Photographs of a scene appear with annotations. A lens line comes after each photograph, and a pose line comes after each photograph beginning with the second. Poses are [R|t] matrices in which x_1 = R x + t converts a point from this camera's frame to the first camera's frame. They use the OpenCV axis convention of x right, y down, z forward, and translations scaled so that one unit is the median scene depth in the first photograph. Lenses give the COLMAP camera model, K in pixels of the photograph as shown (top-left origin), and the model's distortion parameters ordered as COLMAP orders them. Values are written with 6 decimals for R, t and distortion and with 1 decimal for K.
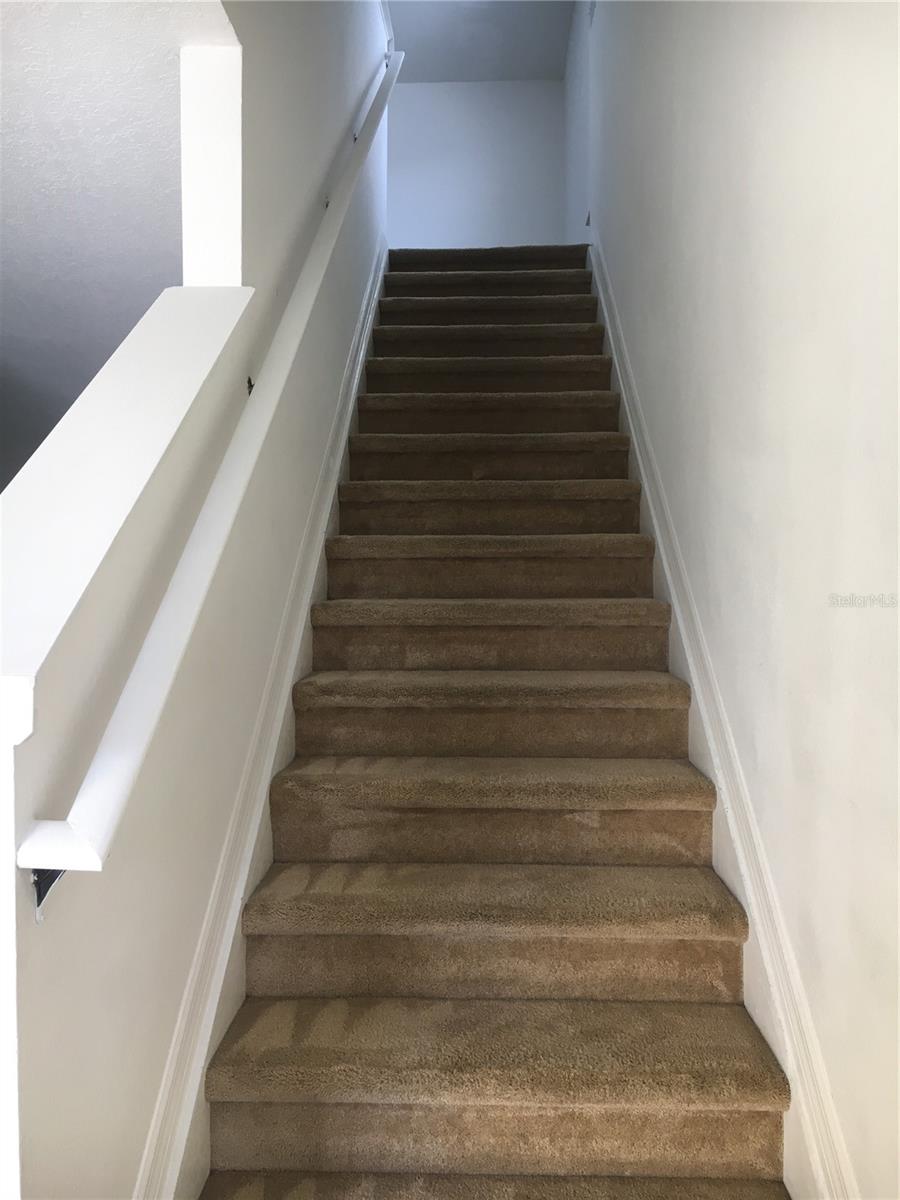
lens RADIAL K [[1016.4, 0, 451.3], [0, 1016.4, 600.5], [0, 0, 1]] dist [0.072184, -0.093854]
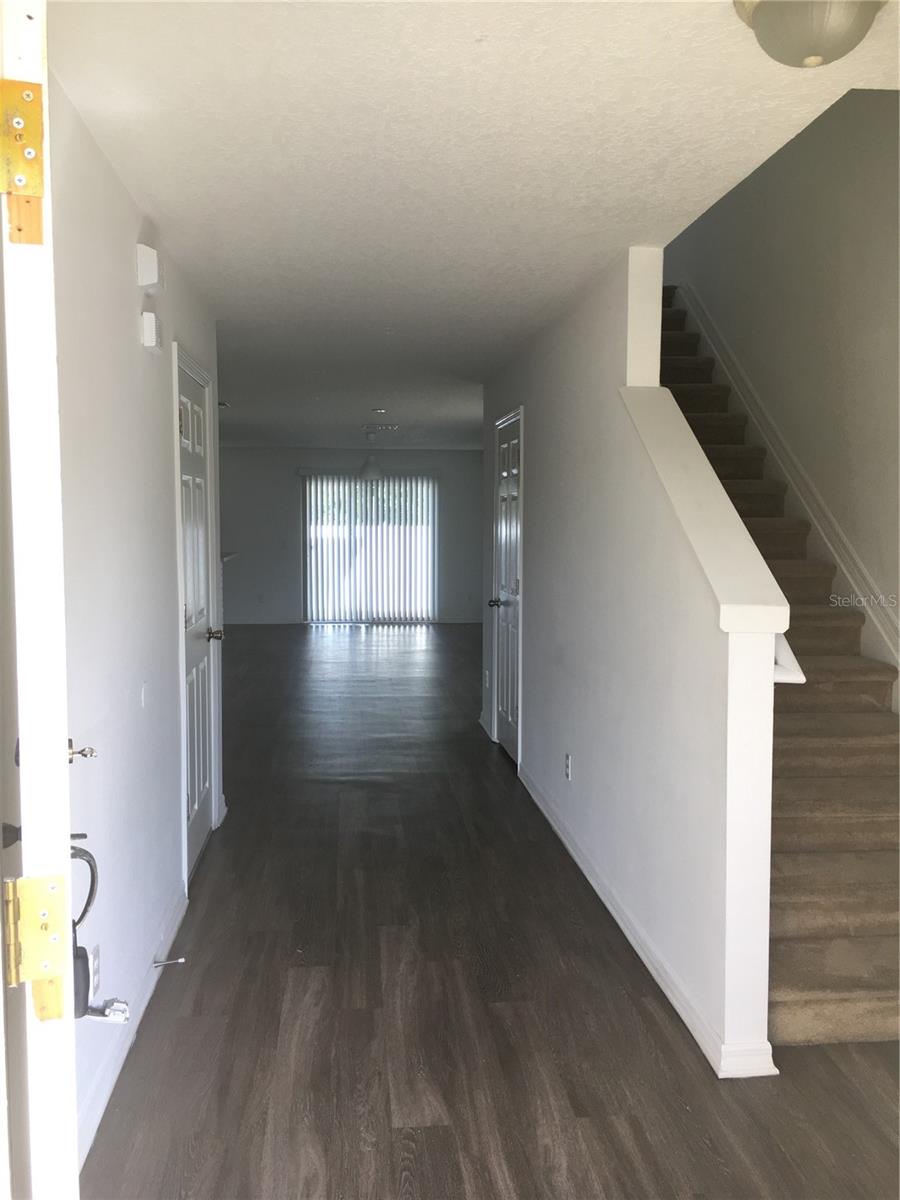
lens RADIAL K [[1016.4, 0, 446.0], [0, 1016.4, 599.5], [0, 0, 1]] dist [0.072184, -0.093854]
pose [[0.989819, -0.000253, 0.142333, -0.879420], [-0.008739, 0.998003, 0.062553, -0.051776], [-0.142065, -0.063160, 0.987840, -0.754857]]
